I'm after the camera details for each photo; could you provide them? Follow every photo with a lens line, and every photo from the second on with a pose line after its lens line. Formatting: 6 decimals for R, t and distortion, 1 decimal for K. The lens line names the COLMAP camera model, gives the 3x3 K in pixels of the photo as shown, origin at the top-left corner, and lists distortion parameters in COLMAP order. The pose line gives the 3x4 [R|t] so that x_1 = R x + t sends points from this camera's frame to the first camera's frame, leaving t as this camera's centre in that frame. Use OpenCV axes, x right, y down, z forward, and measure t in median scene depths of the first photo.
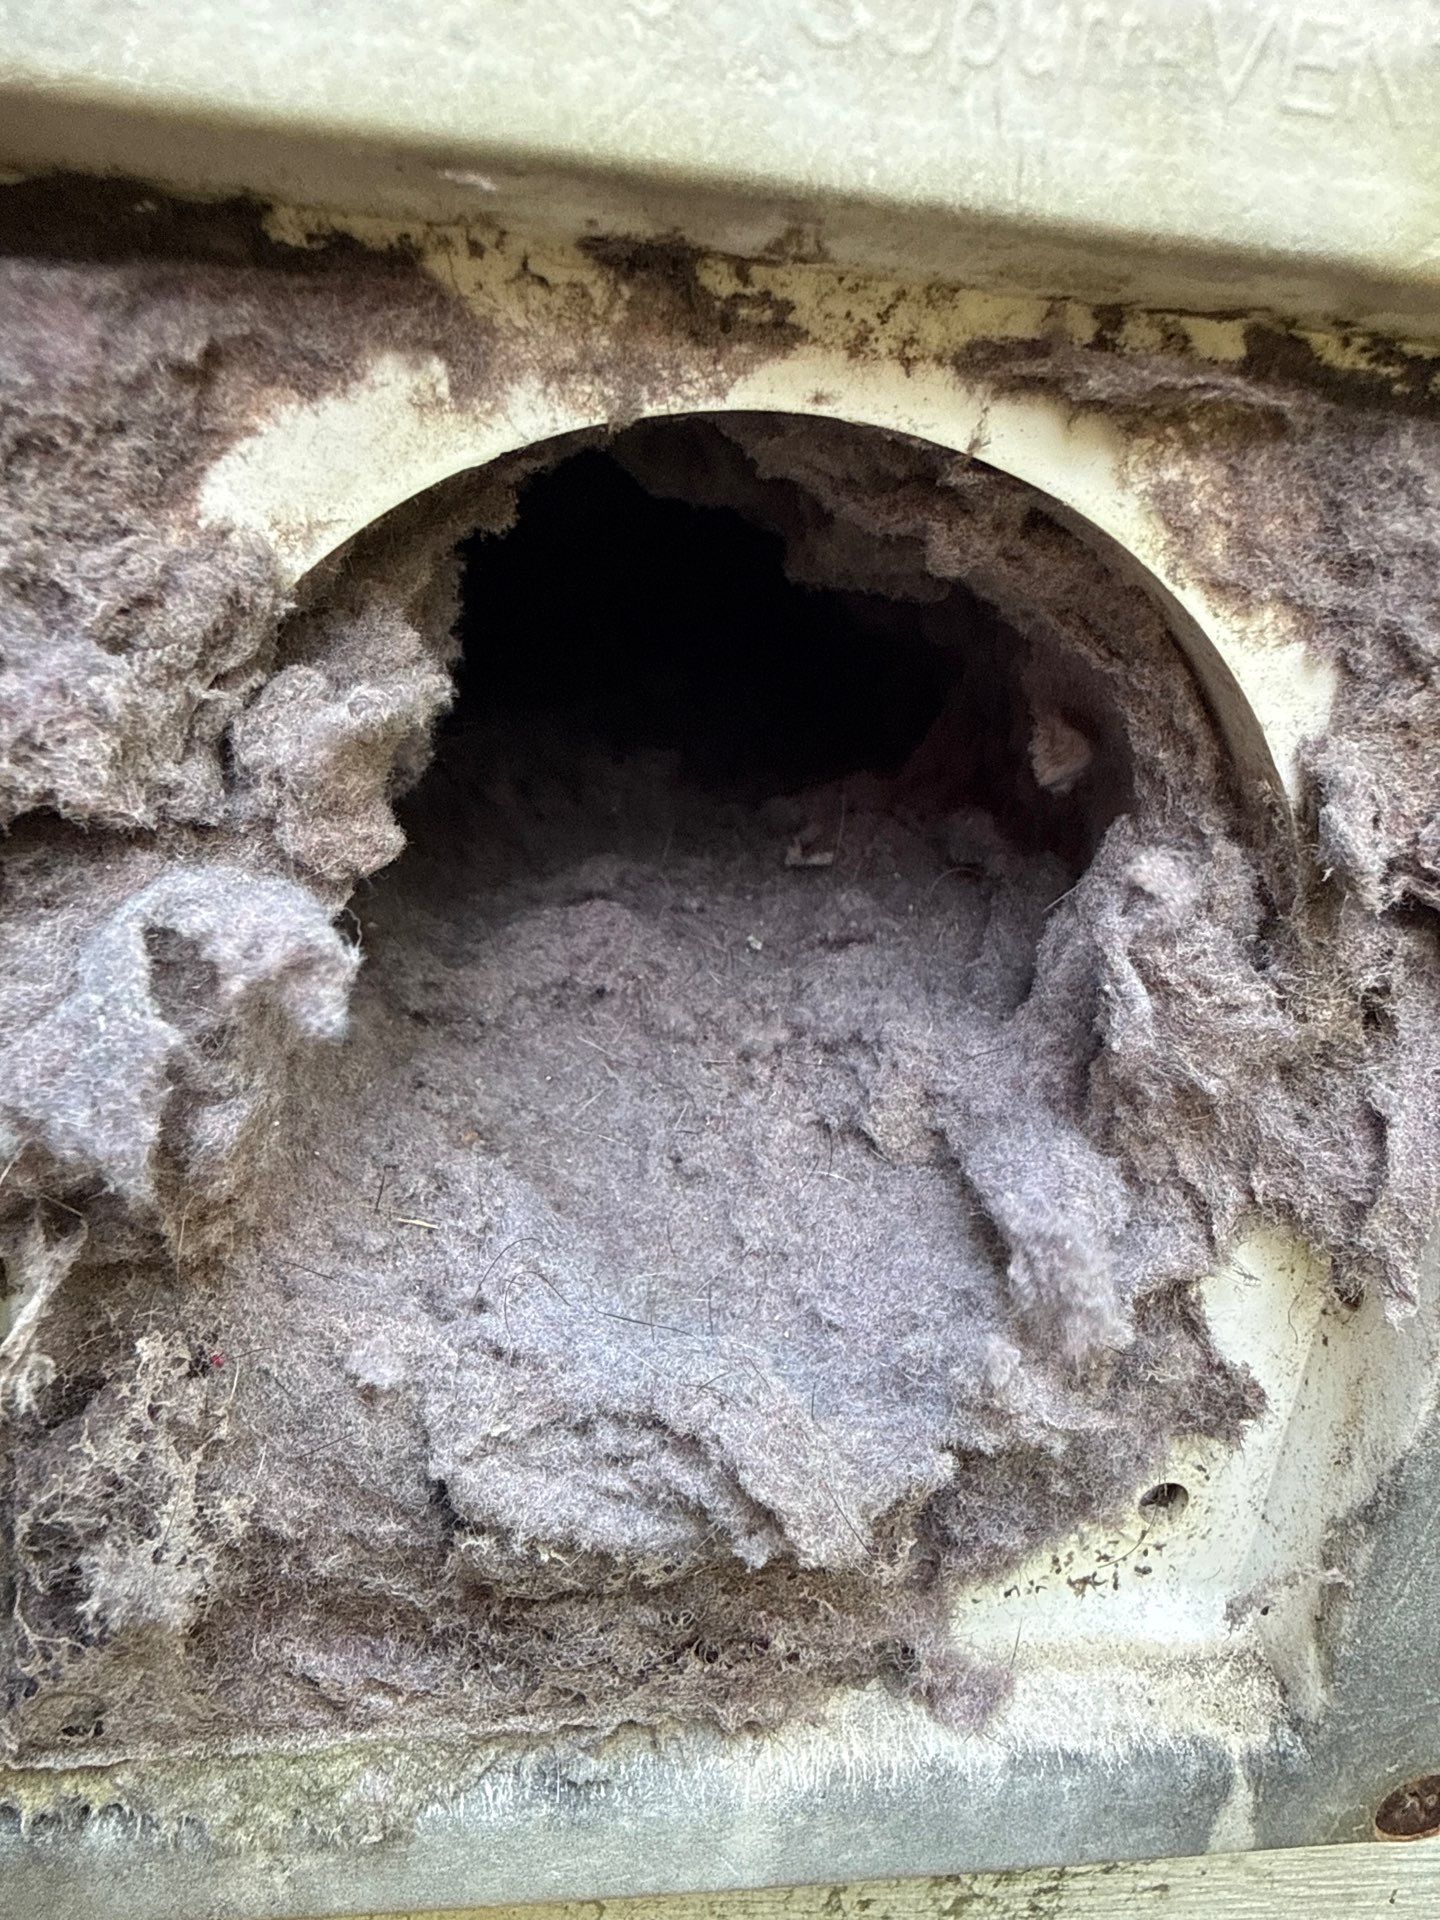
lens RADIAL K [[1394.6, 0, 713.4], [0, 1394.6, 961.0], [0, 0, 1]] dist [-0.002472, 0.005159]
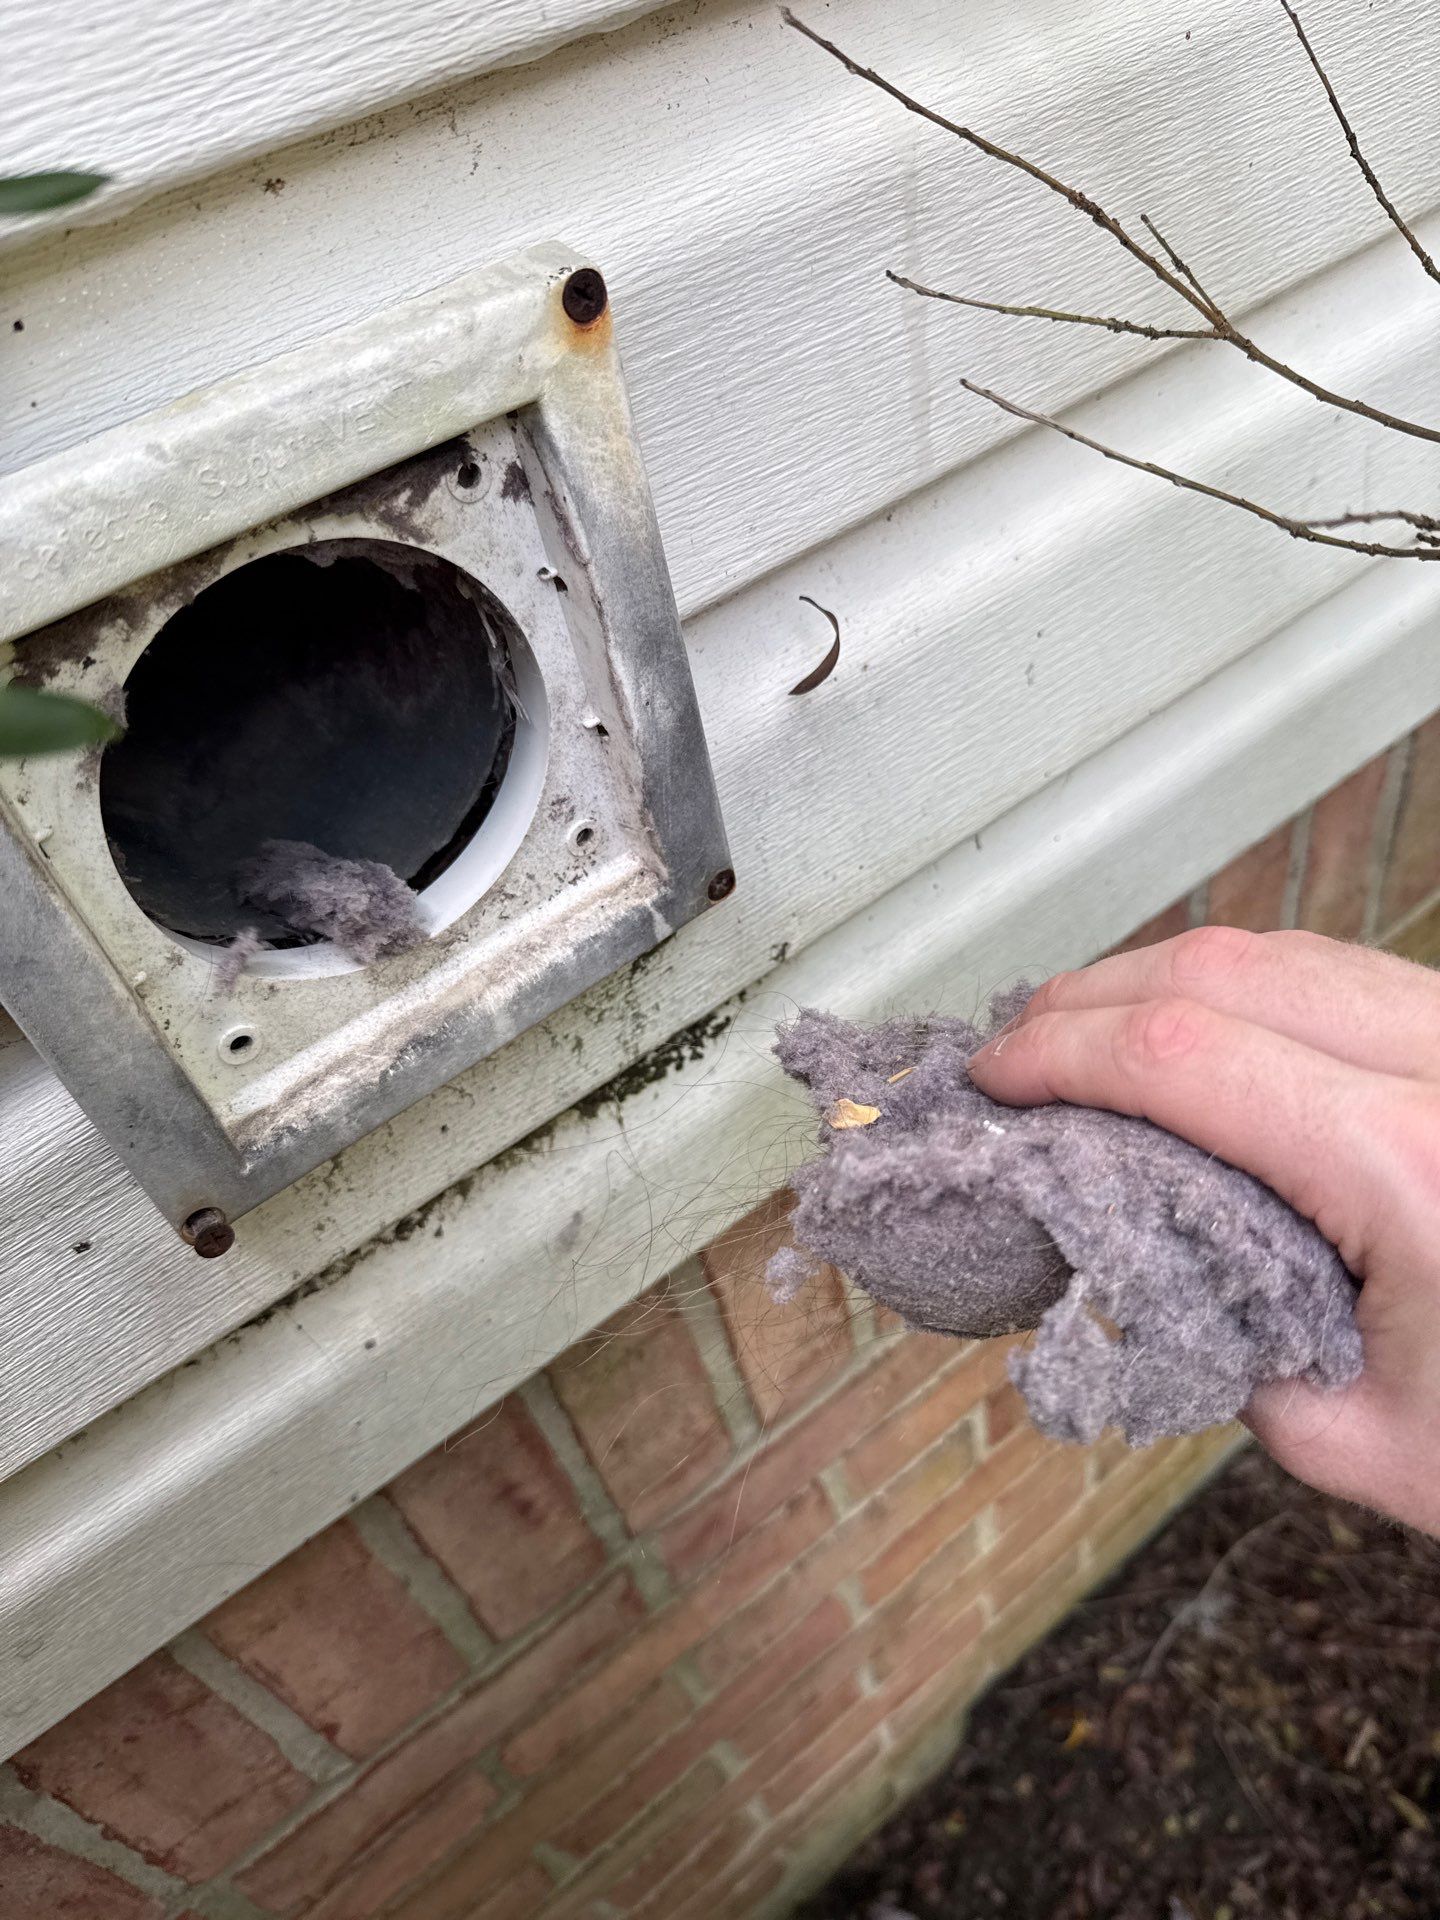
lens RADIAL K [[1420.1, 0, 747.4], [0, 1420.1, 982.2], [0, 0, 1]] dist [0.138272, -0.332986]
pose [[0.829412, -0.523263, 0.195632, -0.073773], [0.396145, 0.797830, 0.454463, -0.462057], [-0.393885, -0.299438, 0.869017, -1.452290]]
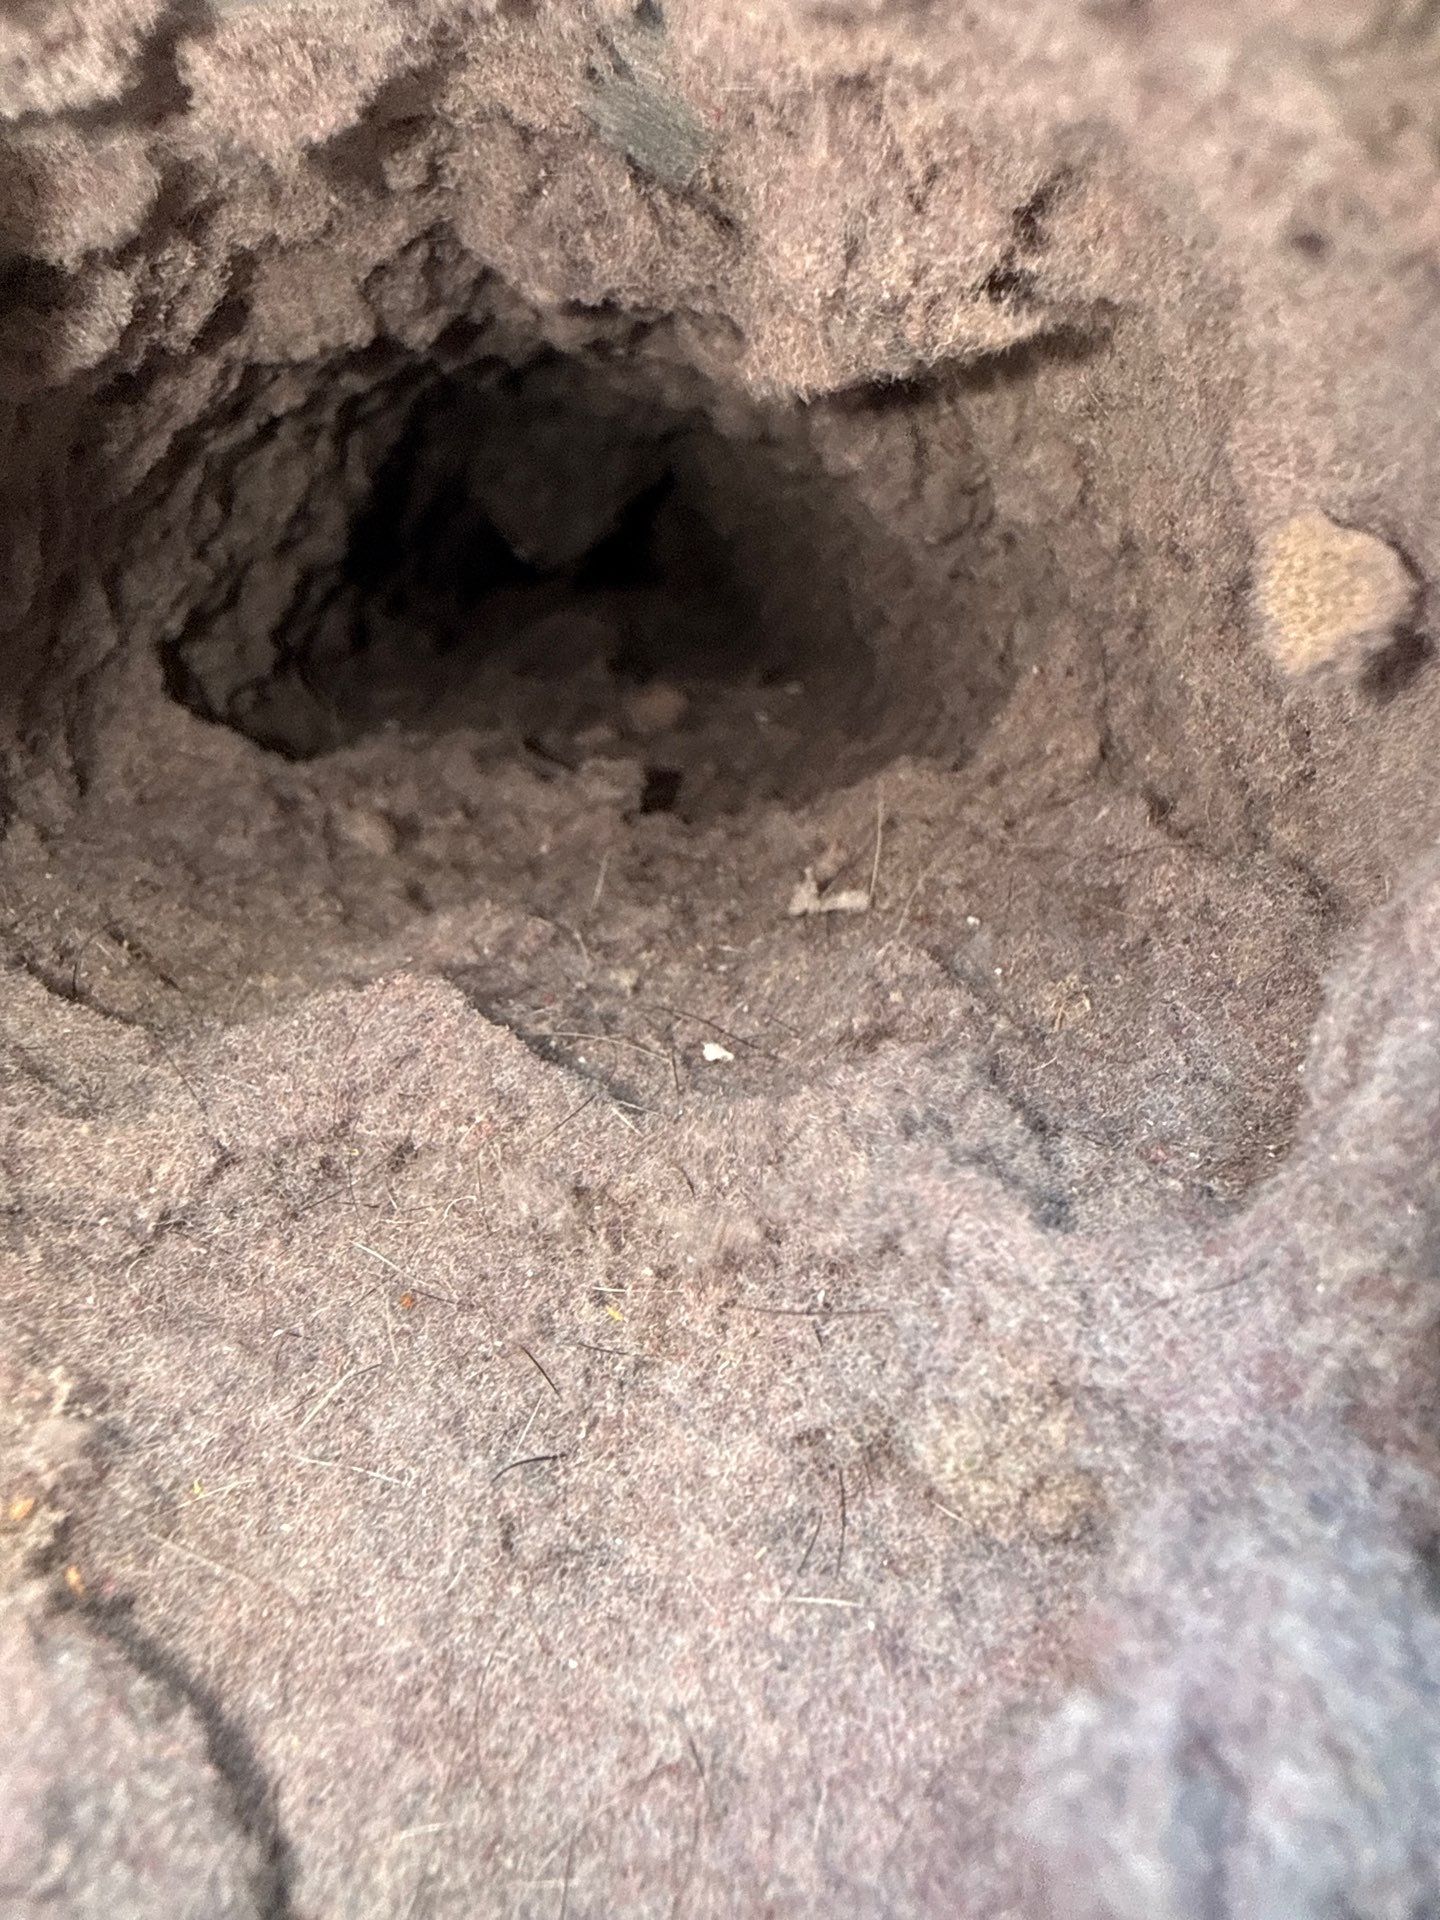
lens RADIAL K [[1438.8, 0, 718.2], [0, 1438.8, 963.4], [0, 0, 1]] dist [-0.002219, 0.000413]
pose [[0.998105, -0.035071, -0.050562, 0.079786], [0.031732, 0.997354, -0.065408, -0.010206], [0.052723, 0.063679, 0.996577, 0.573176]]
